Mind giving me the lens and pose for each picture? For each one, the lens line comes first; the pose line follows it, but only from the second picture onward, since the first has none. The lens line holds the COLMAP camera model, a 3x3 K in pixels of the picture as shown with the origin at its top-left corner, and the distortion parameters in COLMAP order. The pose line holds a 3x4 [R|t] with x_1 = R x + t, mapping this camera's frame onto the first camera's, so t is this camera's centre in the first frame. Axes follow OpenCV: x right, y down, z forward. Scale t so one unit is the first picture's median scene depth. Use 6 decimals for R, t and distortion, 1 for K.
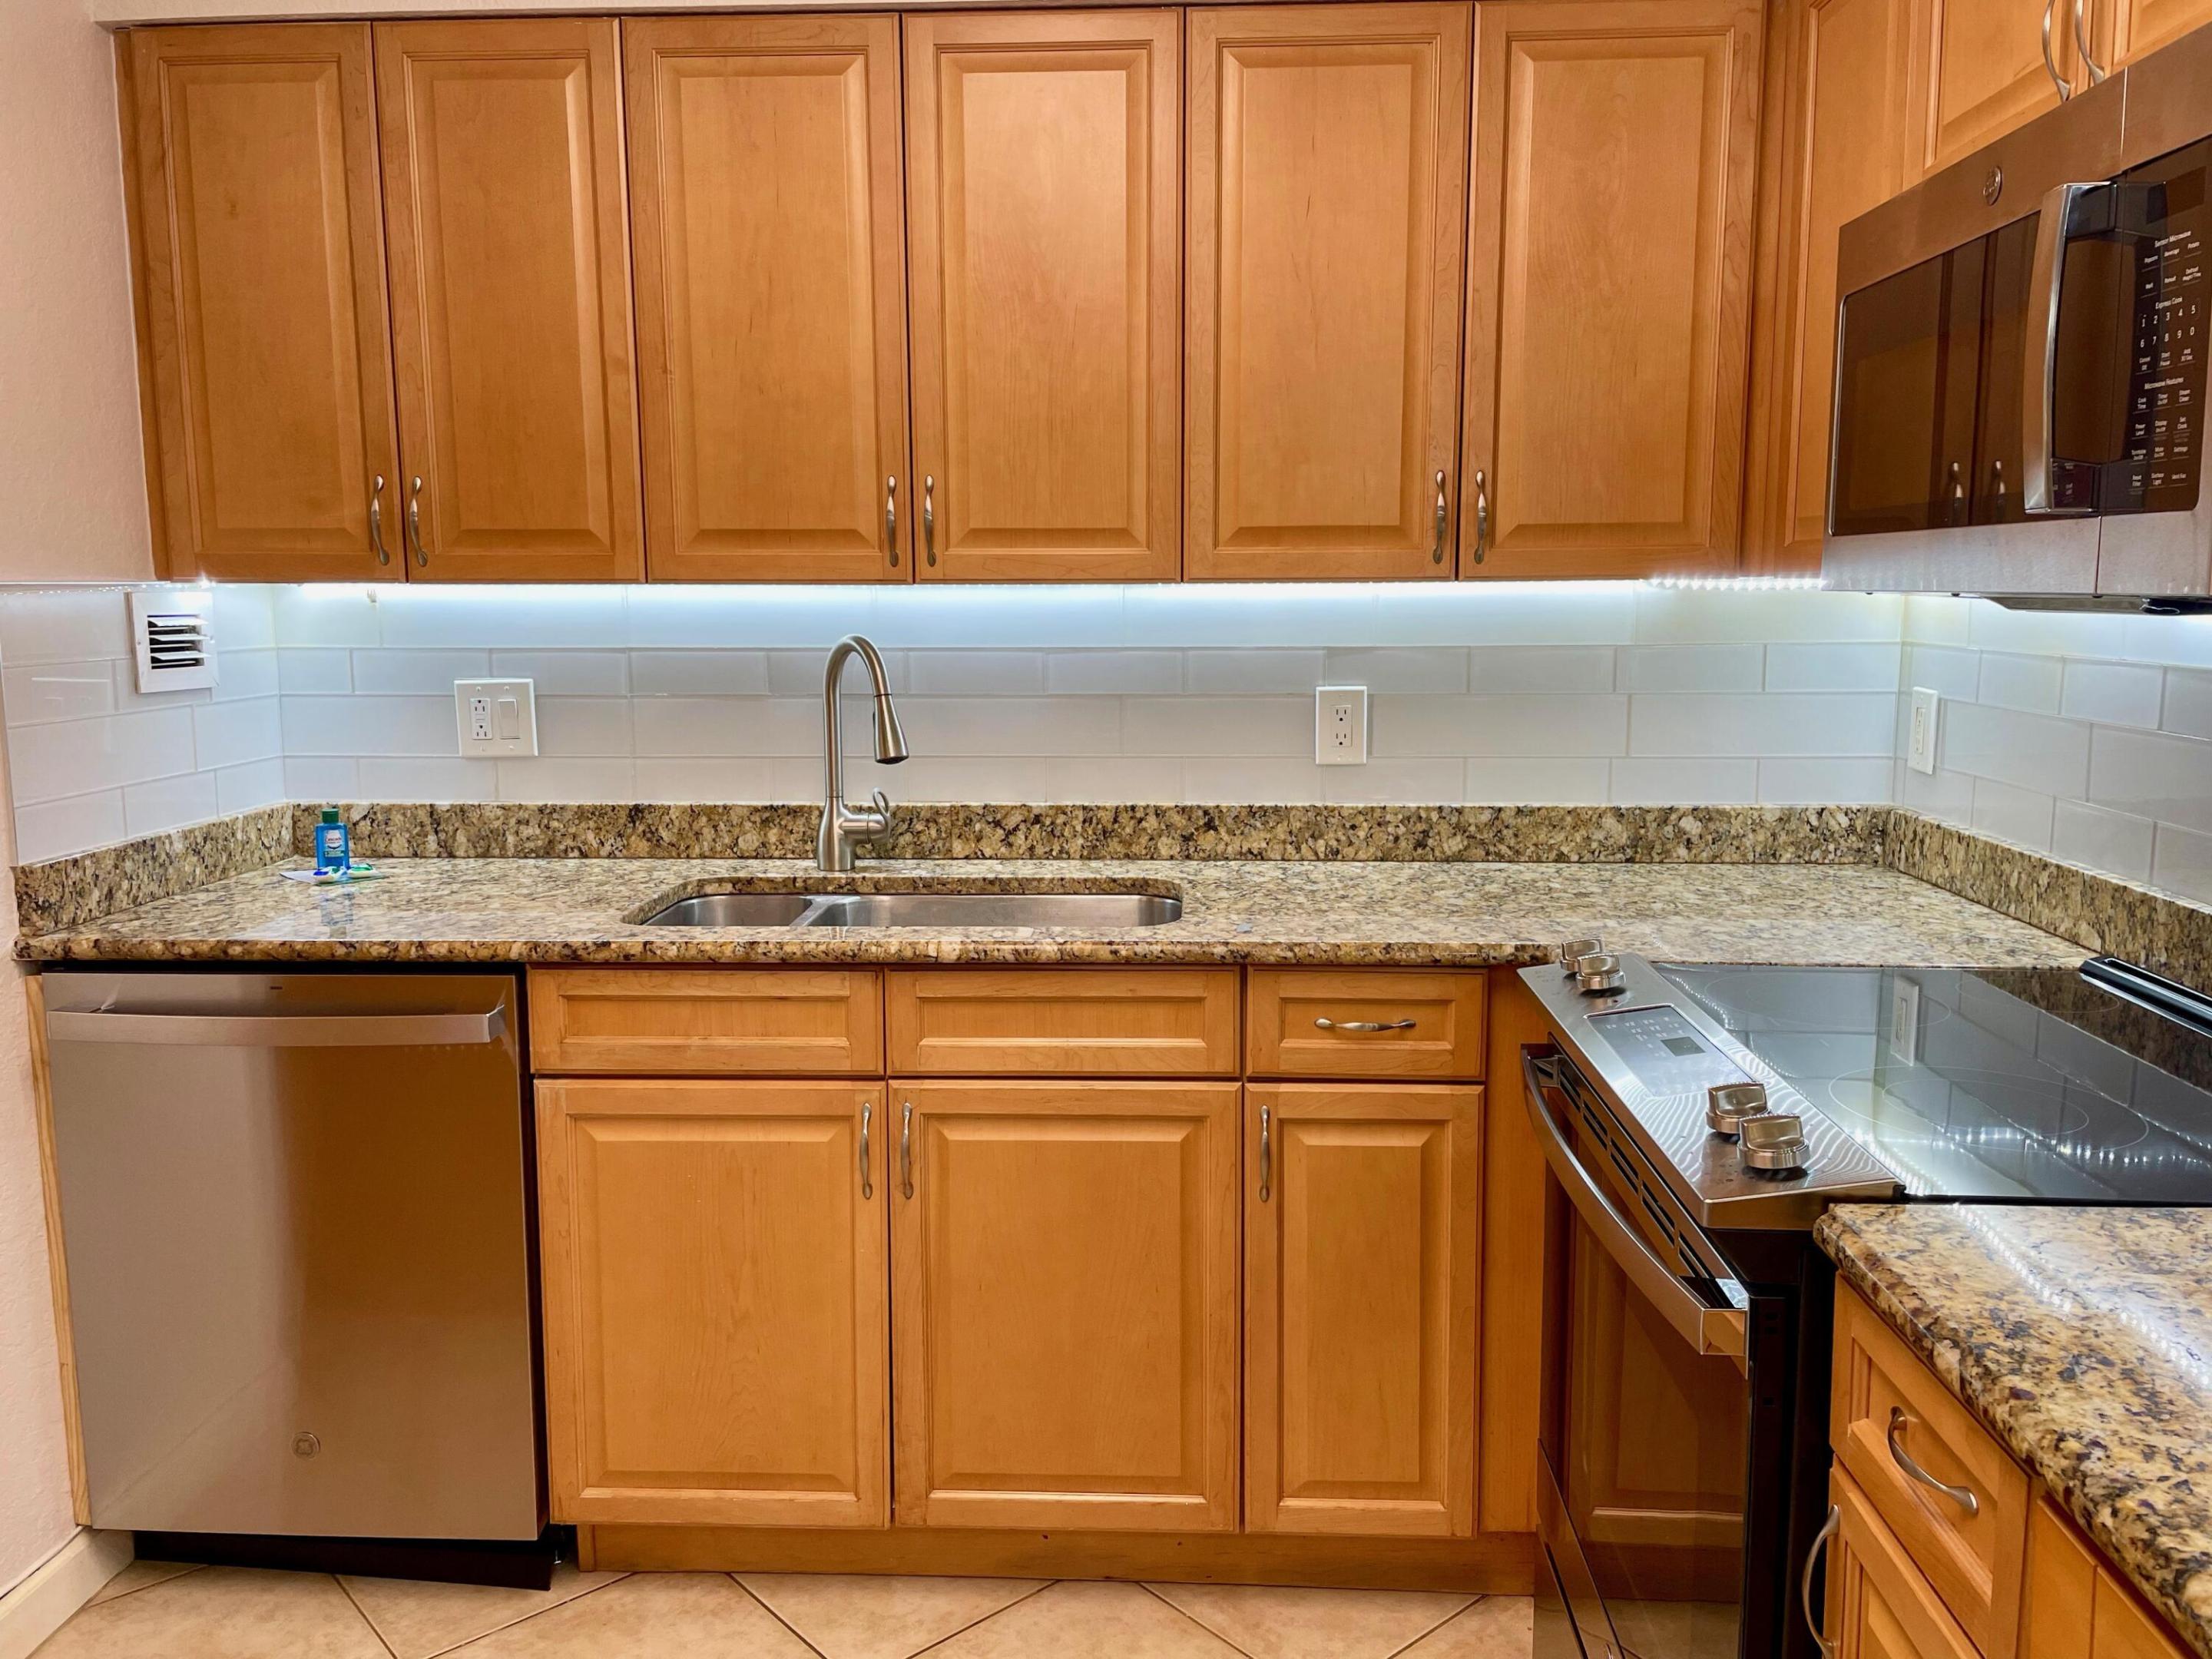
lens RADIAL K [[1663.9, 0, 1110.0], [0, 1663.9, 804.9], [0, 0, 1]] dist [0.091791, -0.118159]
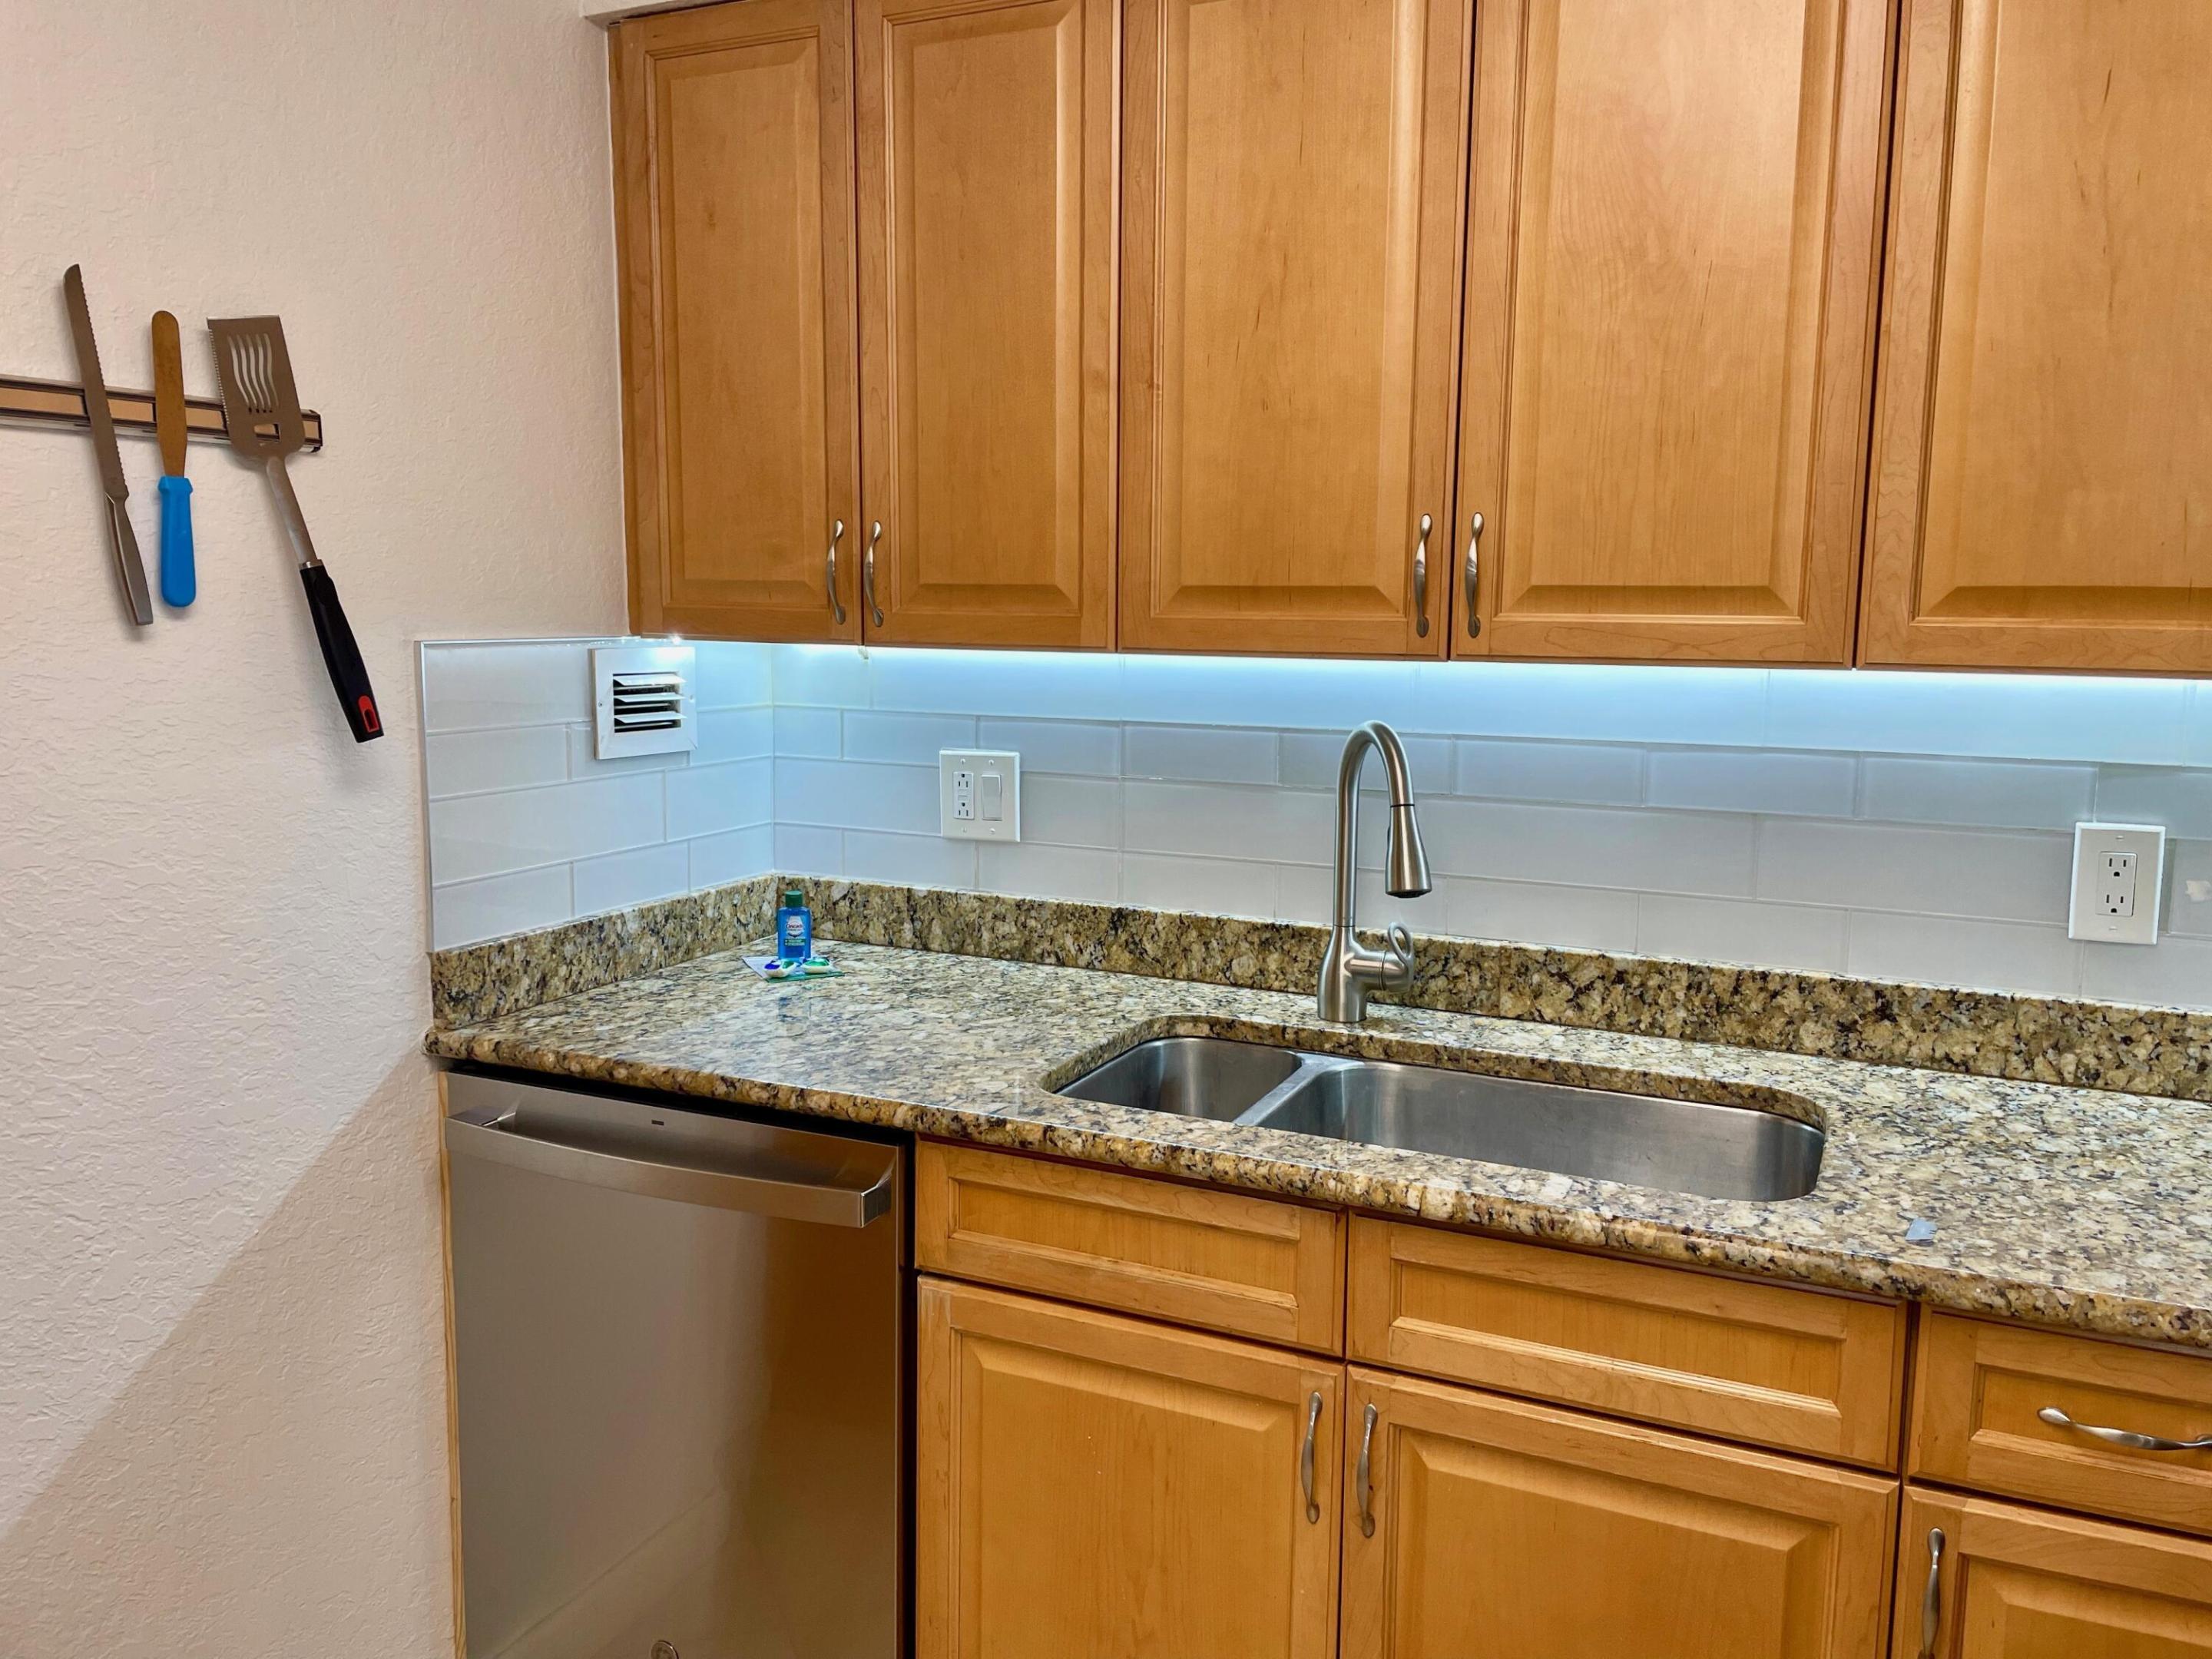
lens RADIAL K [[1663.9, 0, 1119.2], [0, 1663.9, 806.0], [0, 0, 1]] dist [0.091791, -0.118159]
pose [[0.924060, 0.061206, -0.377314, 0.030223], [-0.064111, 0.997931, 0.004870, -0.064714], [0.376832, 0.019690, 0.926072, 0.274296]]
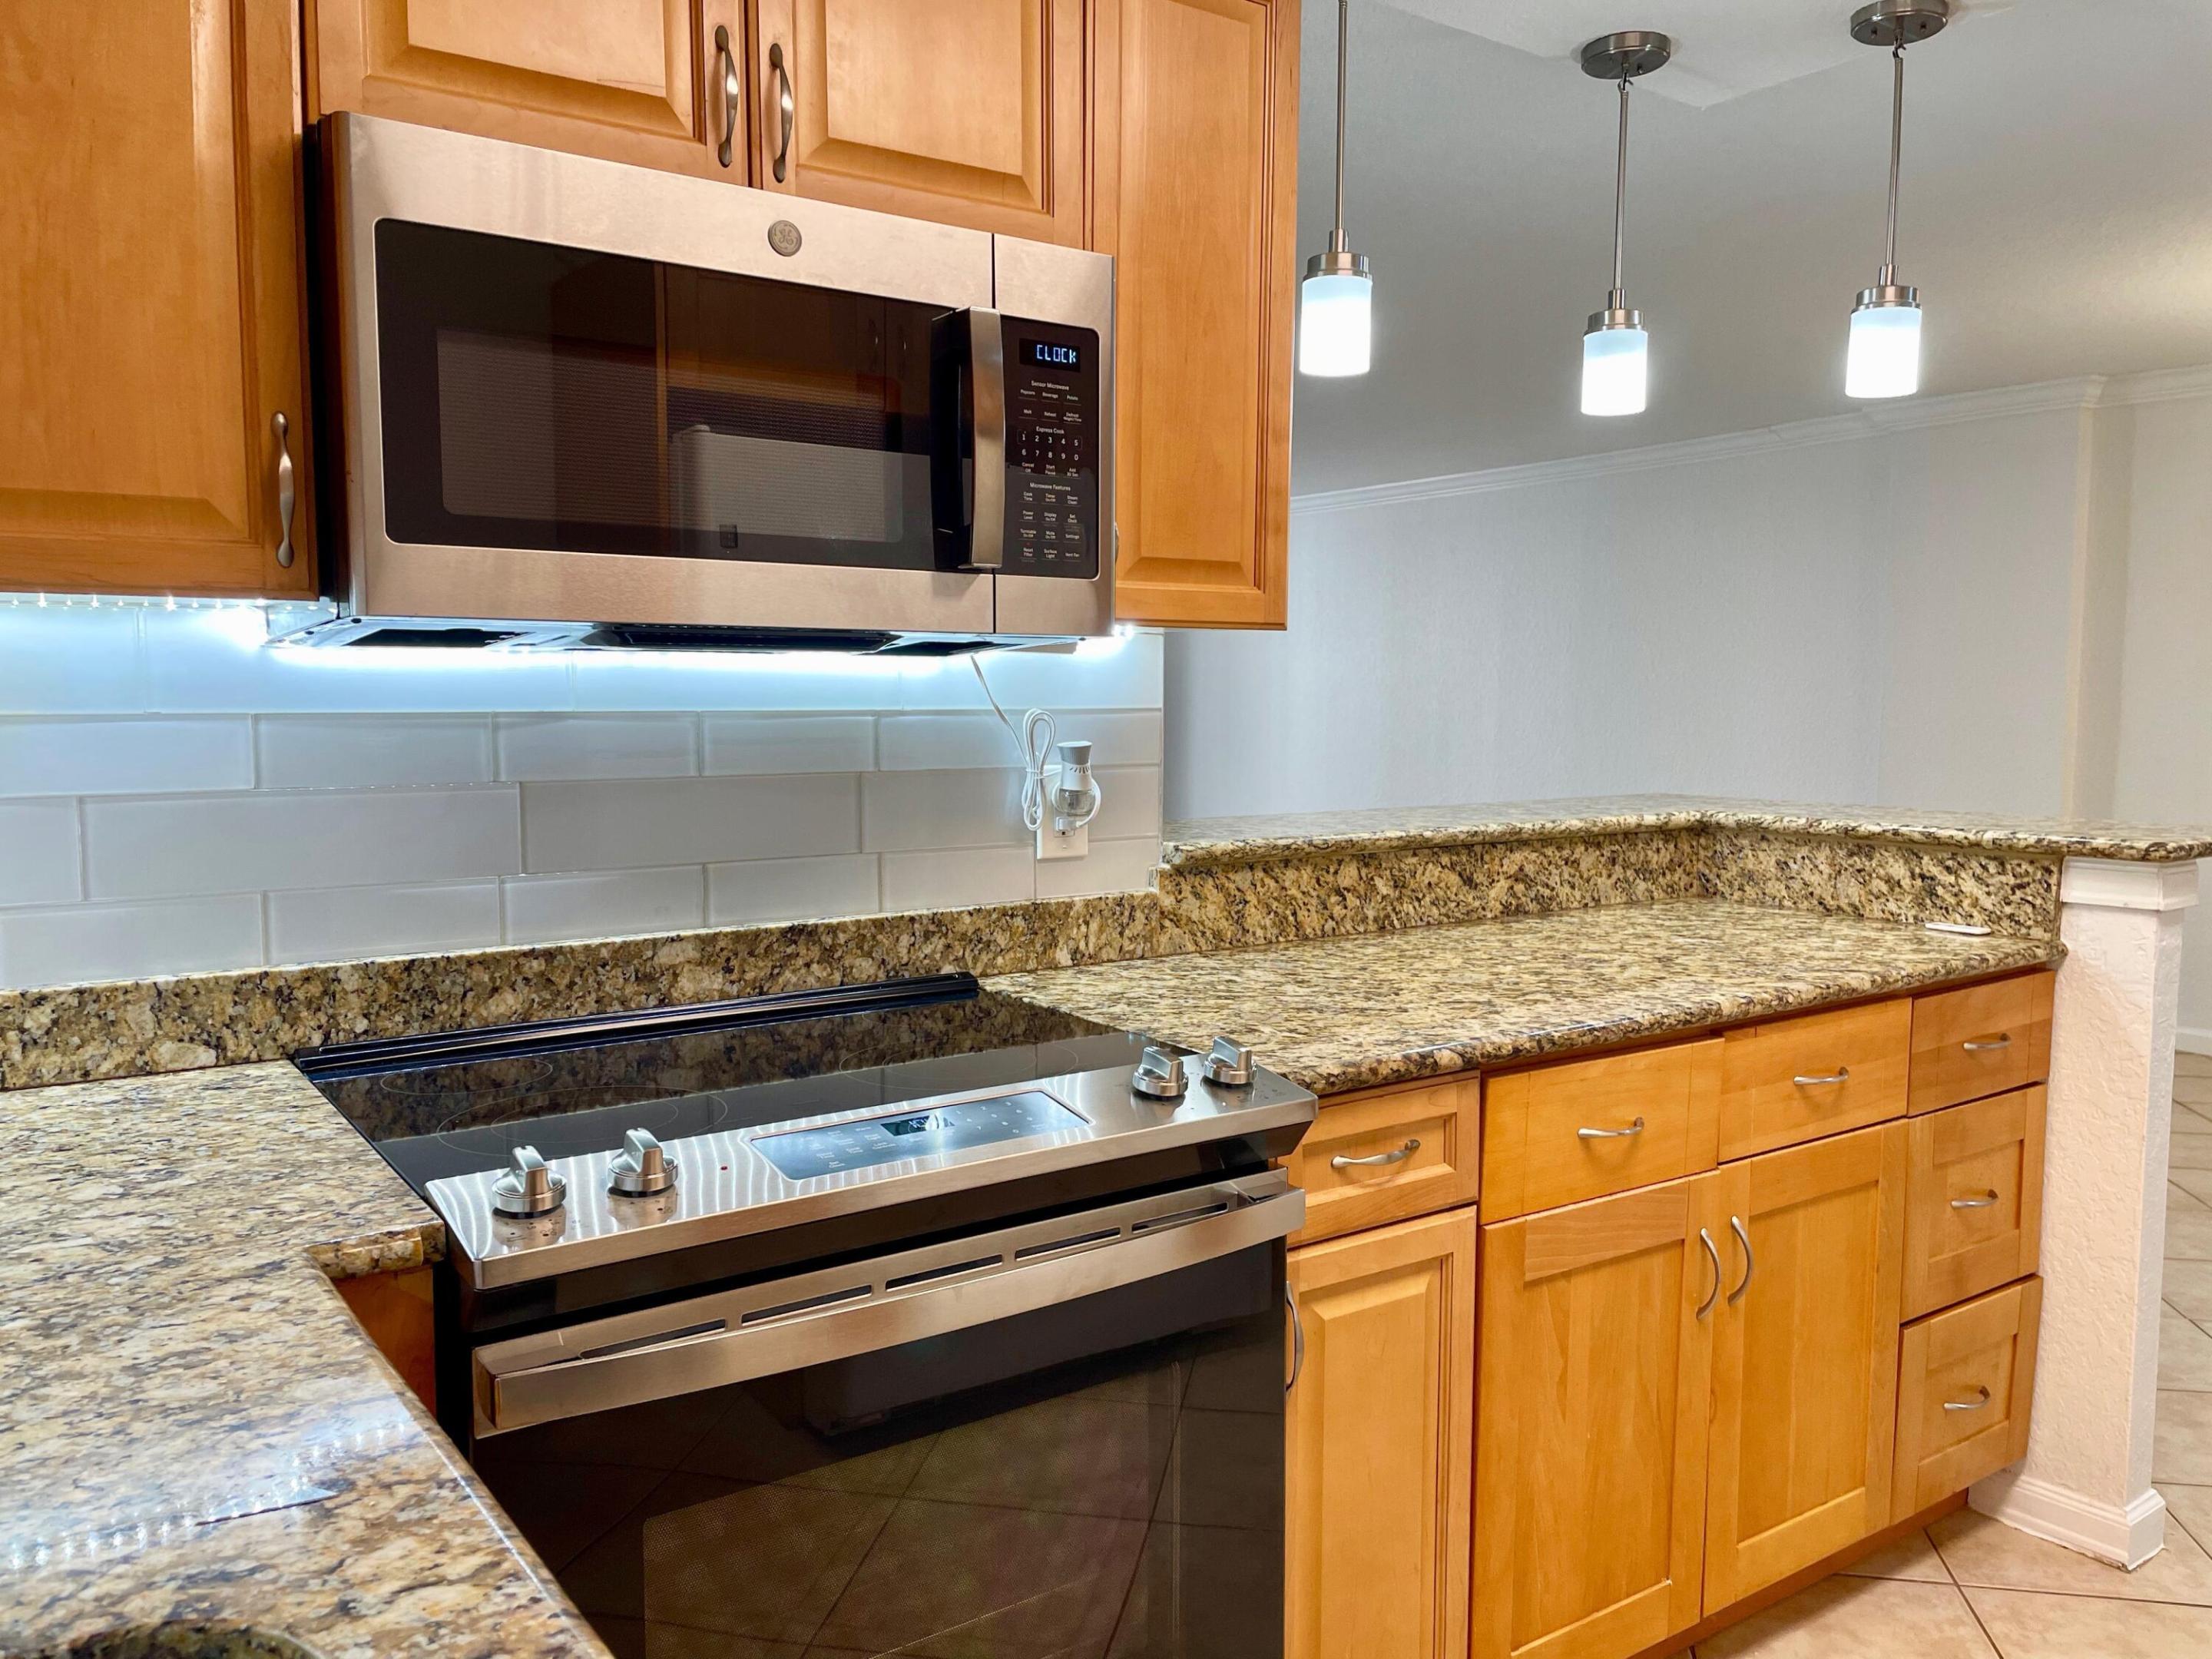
lens RADIAL K [[1663.9, 0, 1121.2], [0, 1663.9, 817.6], [0, 0, 1]] dist [0.091791, -0.118159]
pose [[-0.622523, -0.058262, 0.780430, -0.282612], [0.102431, 0.982581, 0.155059, -0.098686], [-0.775869, 0.176468, -0.605711, 0.981954]]
